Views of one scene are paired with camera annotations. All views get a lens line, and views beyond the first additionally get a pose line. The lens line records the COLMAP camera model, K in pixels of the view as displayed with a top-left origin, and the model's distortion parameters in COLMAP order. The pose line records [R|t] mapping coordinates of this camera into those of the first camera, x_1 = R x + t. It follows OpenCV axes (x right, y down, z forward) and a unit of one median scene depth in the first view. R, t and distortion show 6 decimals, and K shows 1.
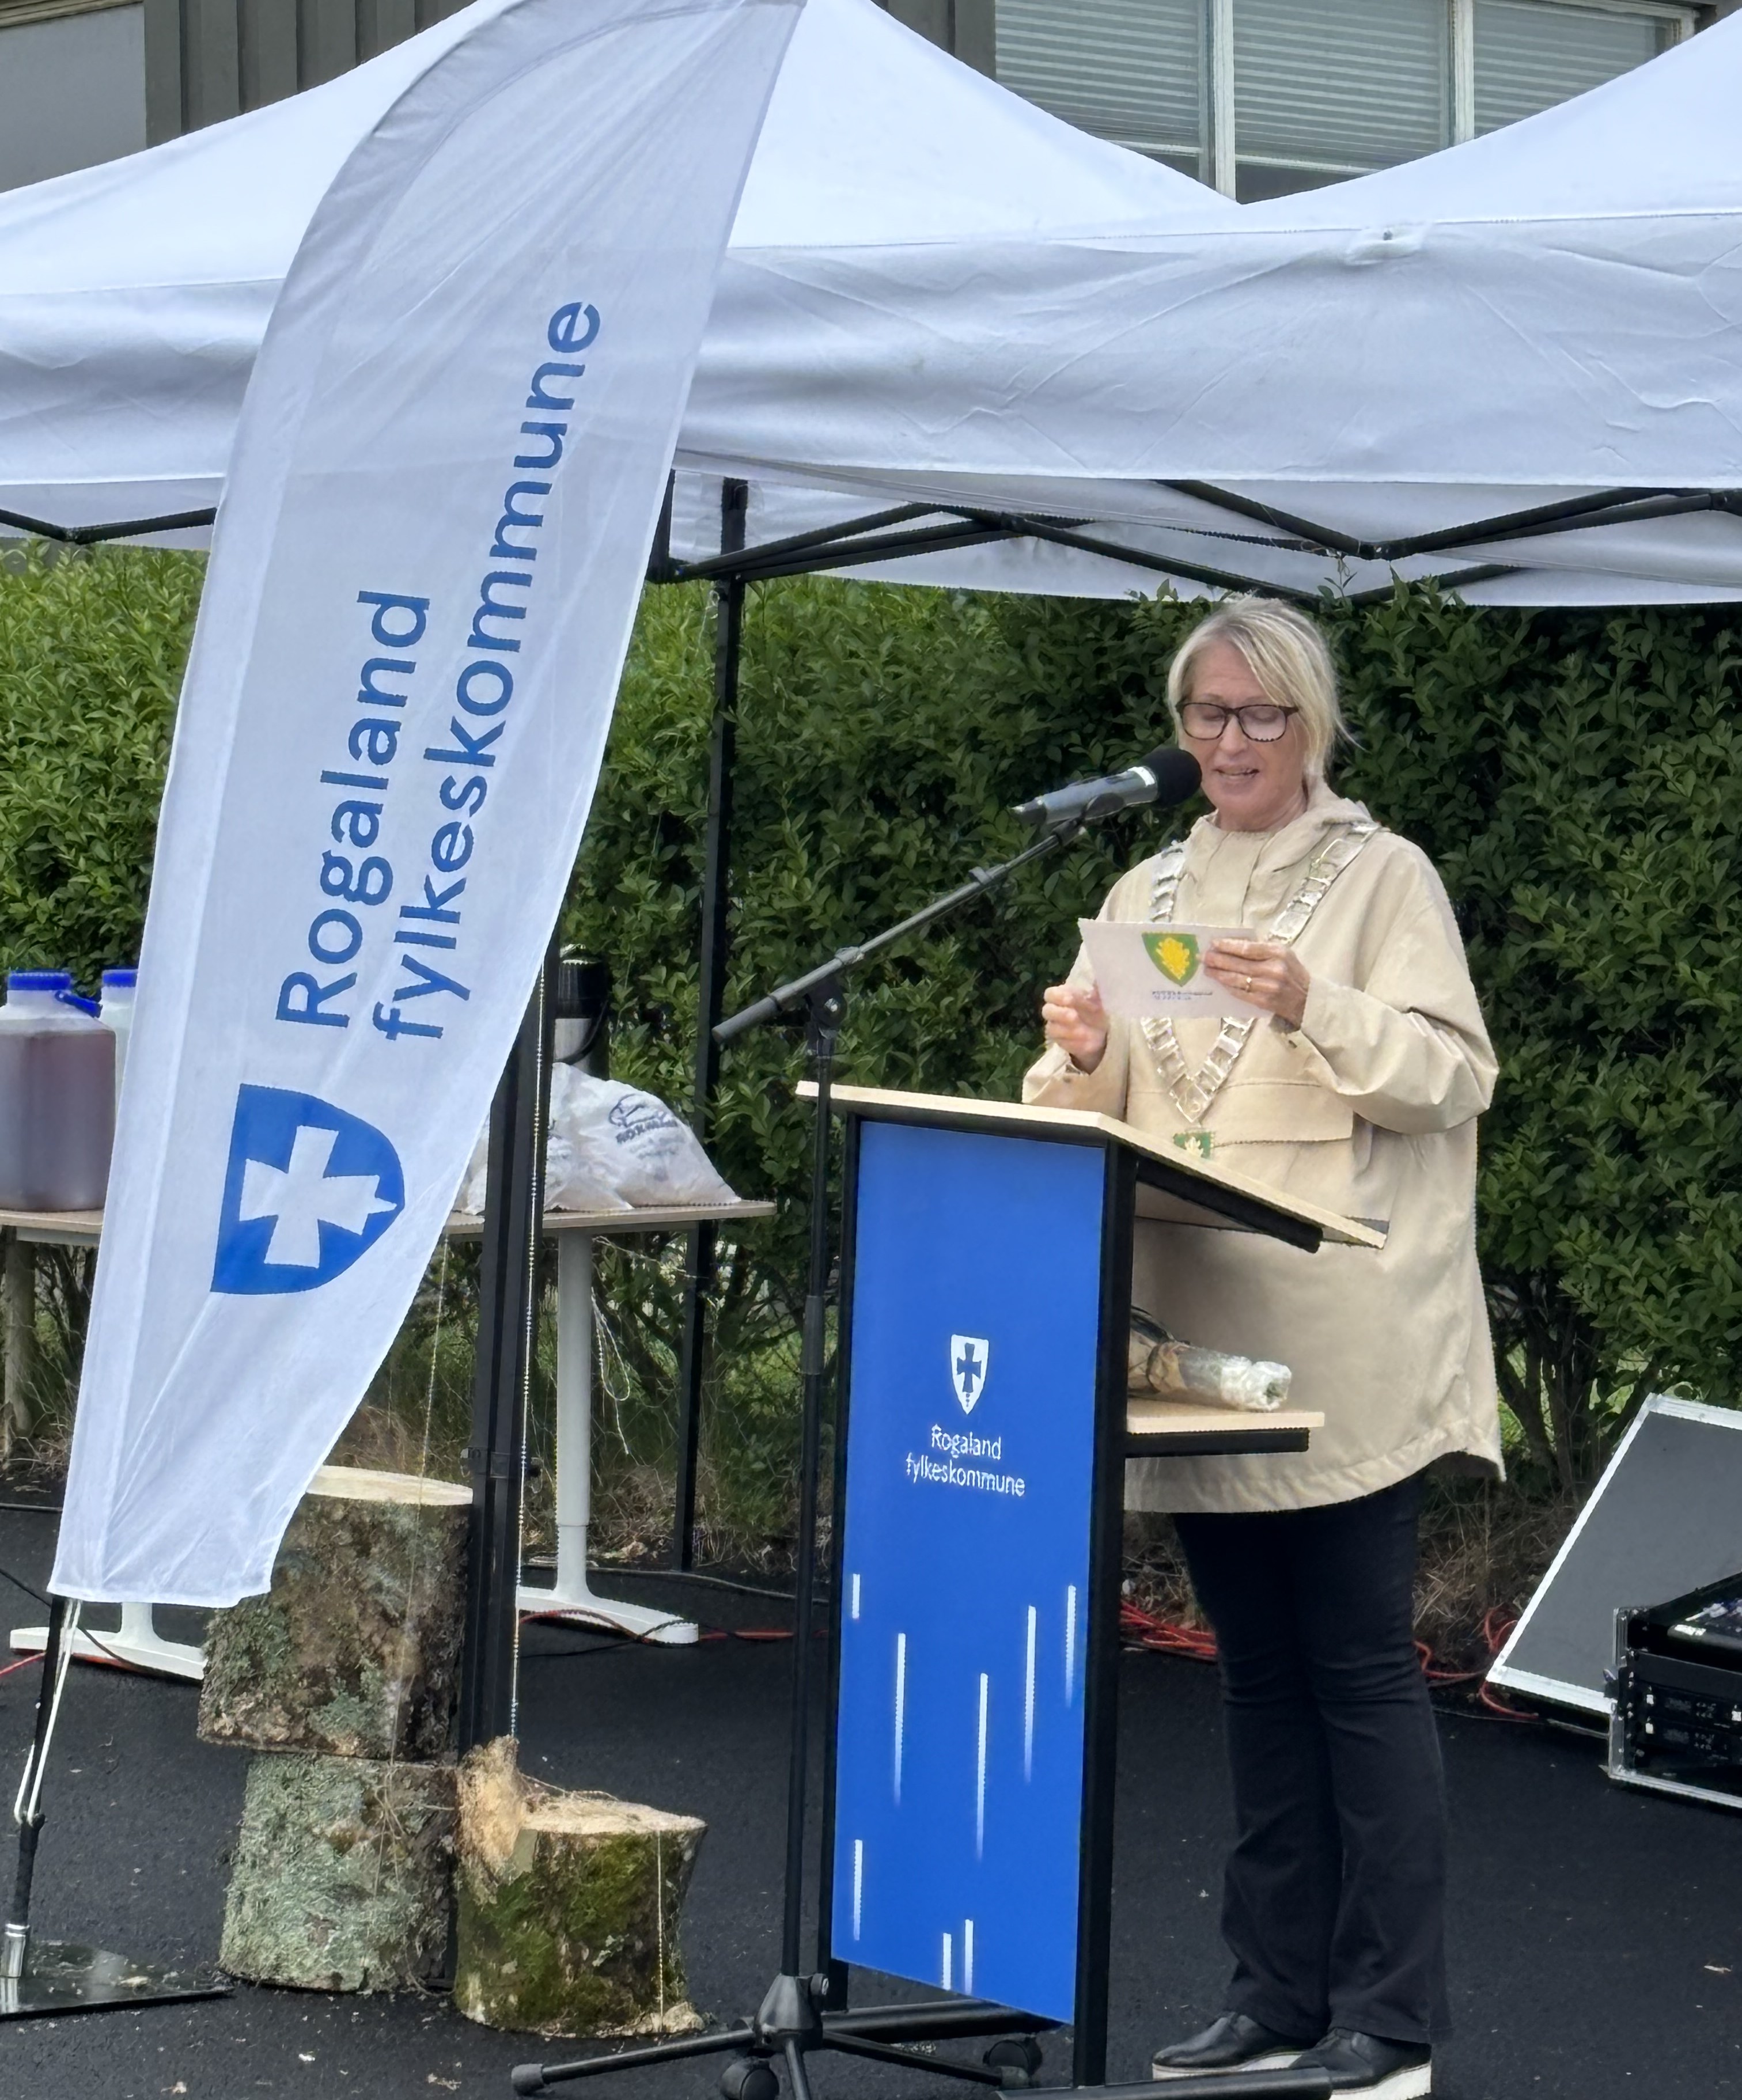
lens RADIAL K [[7737.6, 0, 870.9], [0, 7737.6, 1051.1], [0, 0, 1]] dist [0.241670, 0.000000]
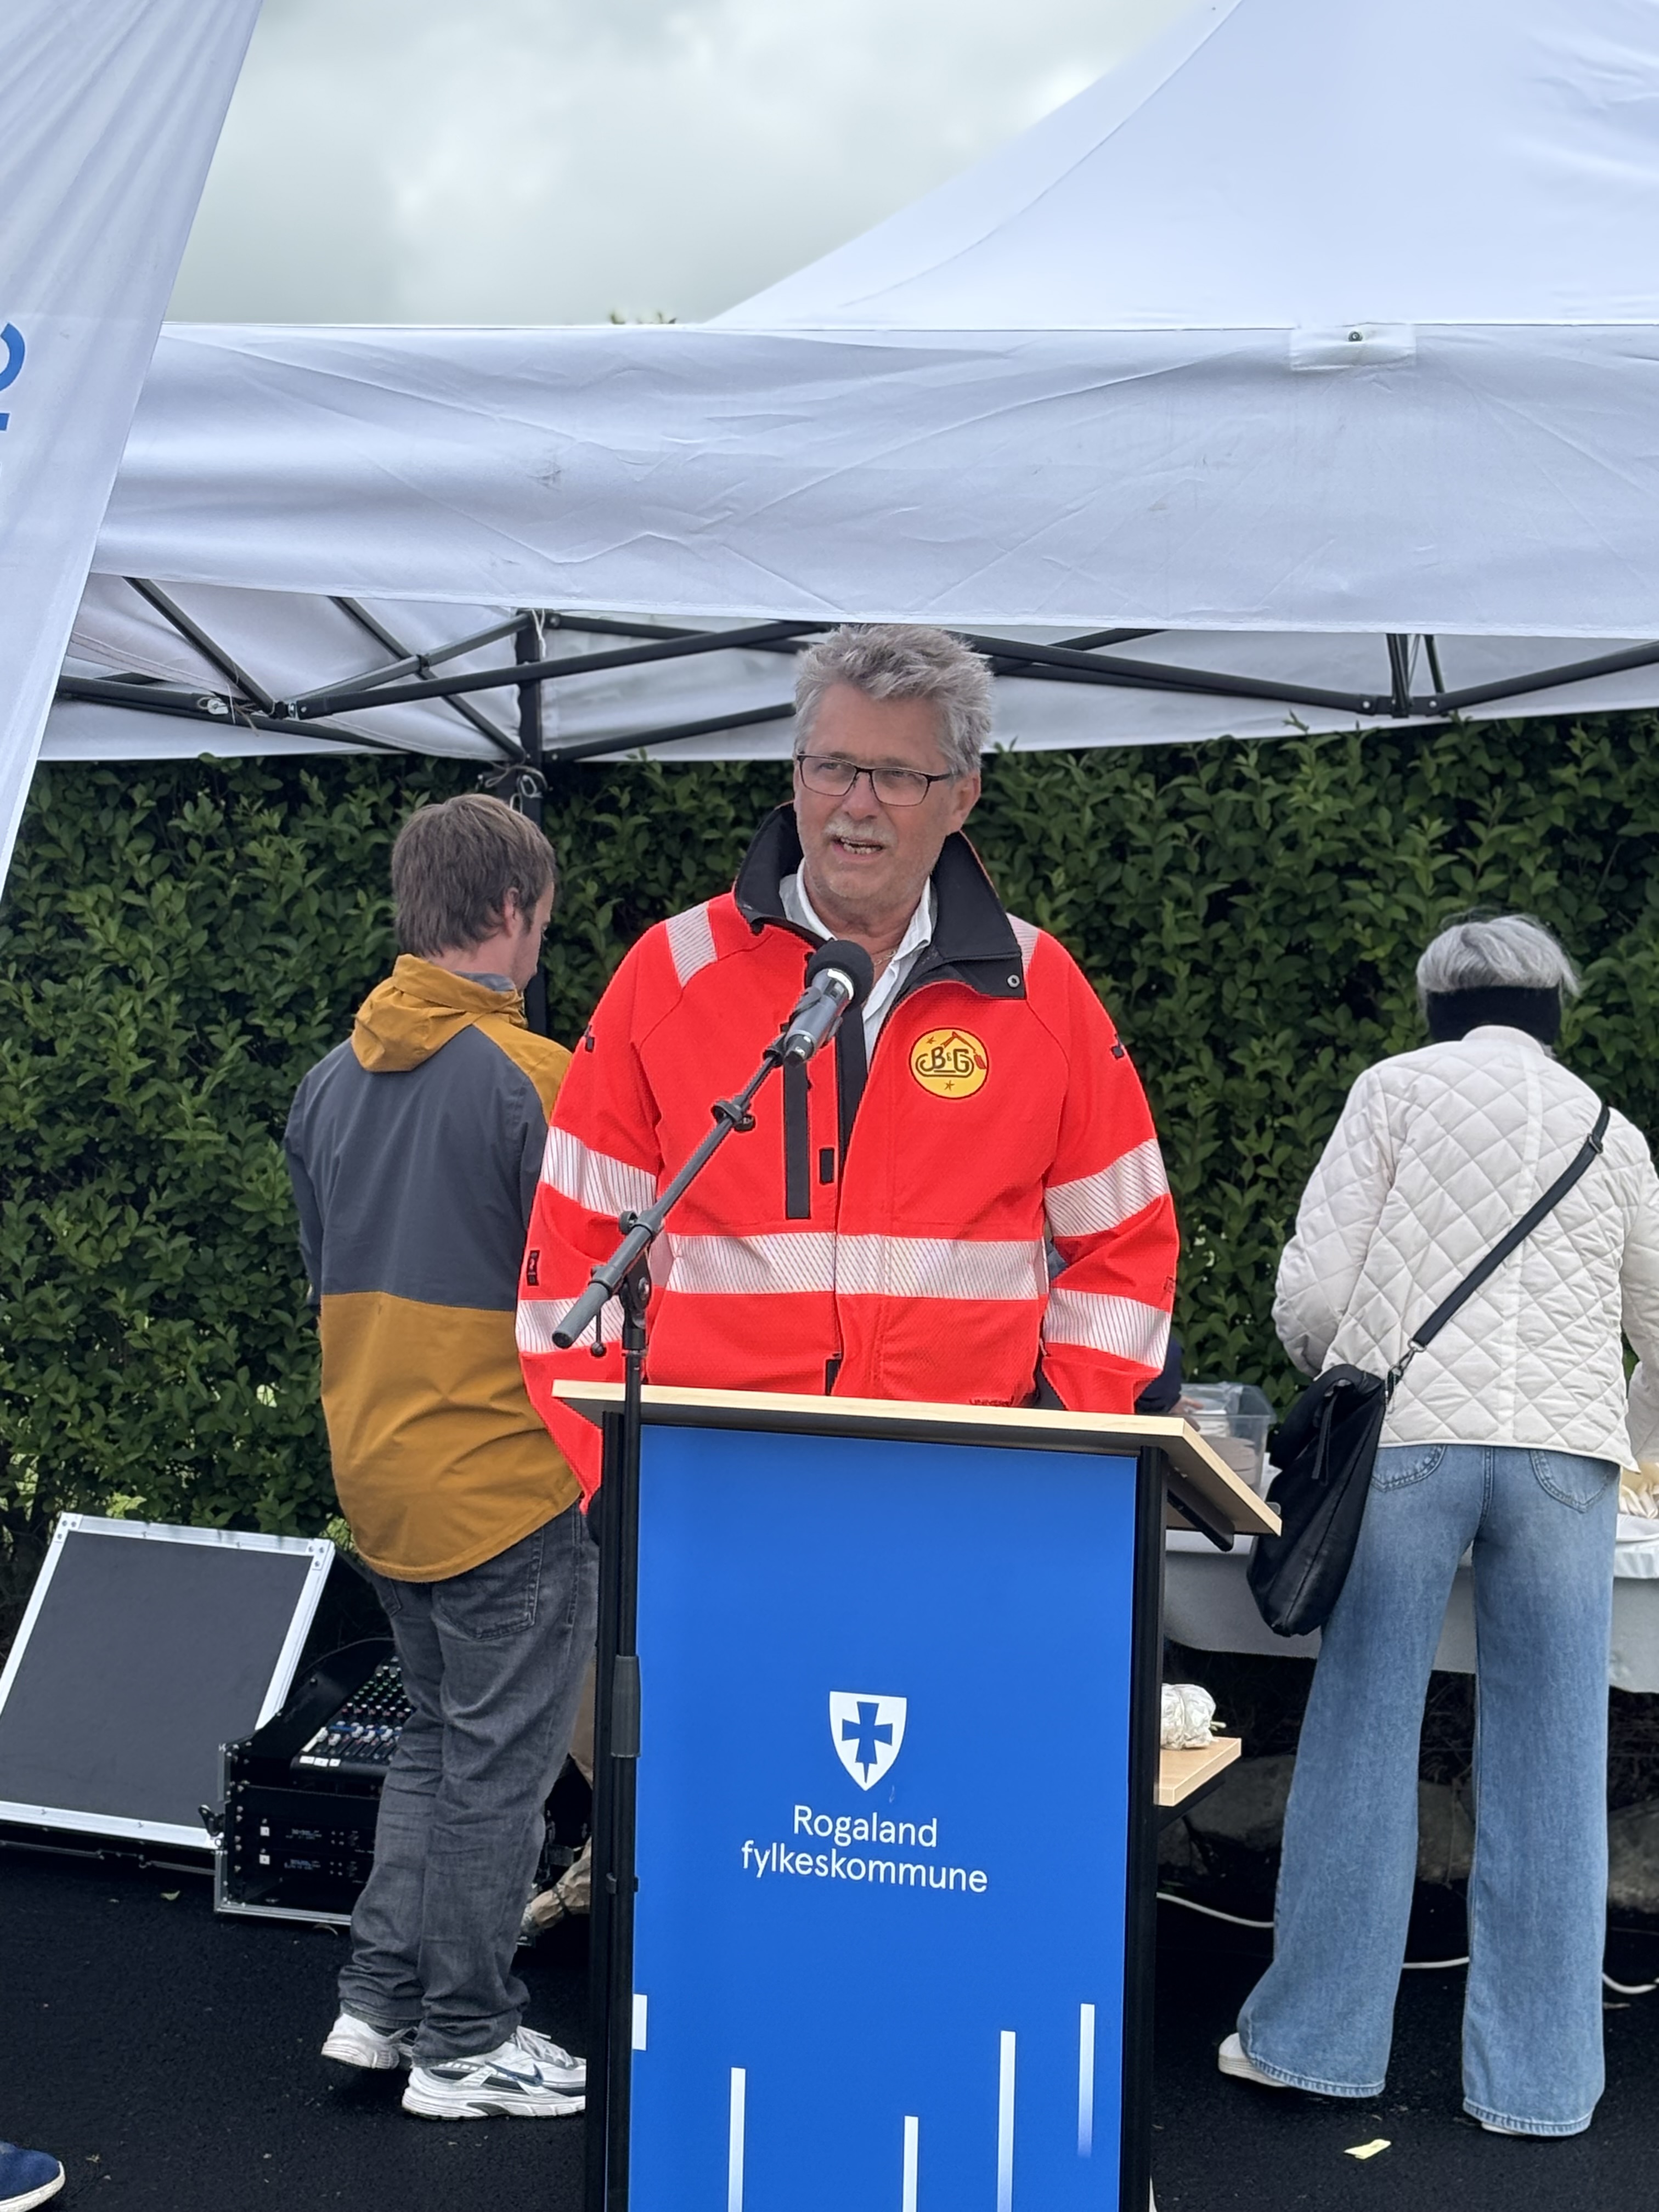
lens RADIAL K [[4626.2, 0, 829.9], [0, 4626.2, 1101.4], [0, 0, 1]] dist [0.199809, 0.000000]
pose [[0.797857, -0.040100, 0.601512, -0.275023], [0.028448, 0.999178, 0.028876, -0.037970], [-0.602176, -0.005927, 0.798342, 0.617462]]
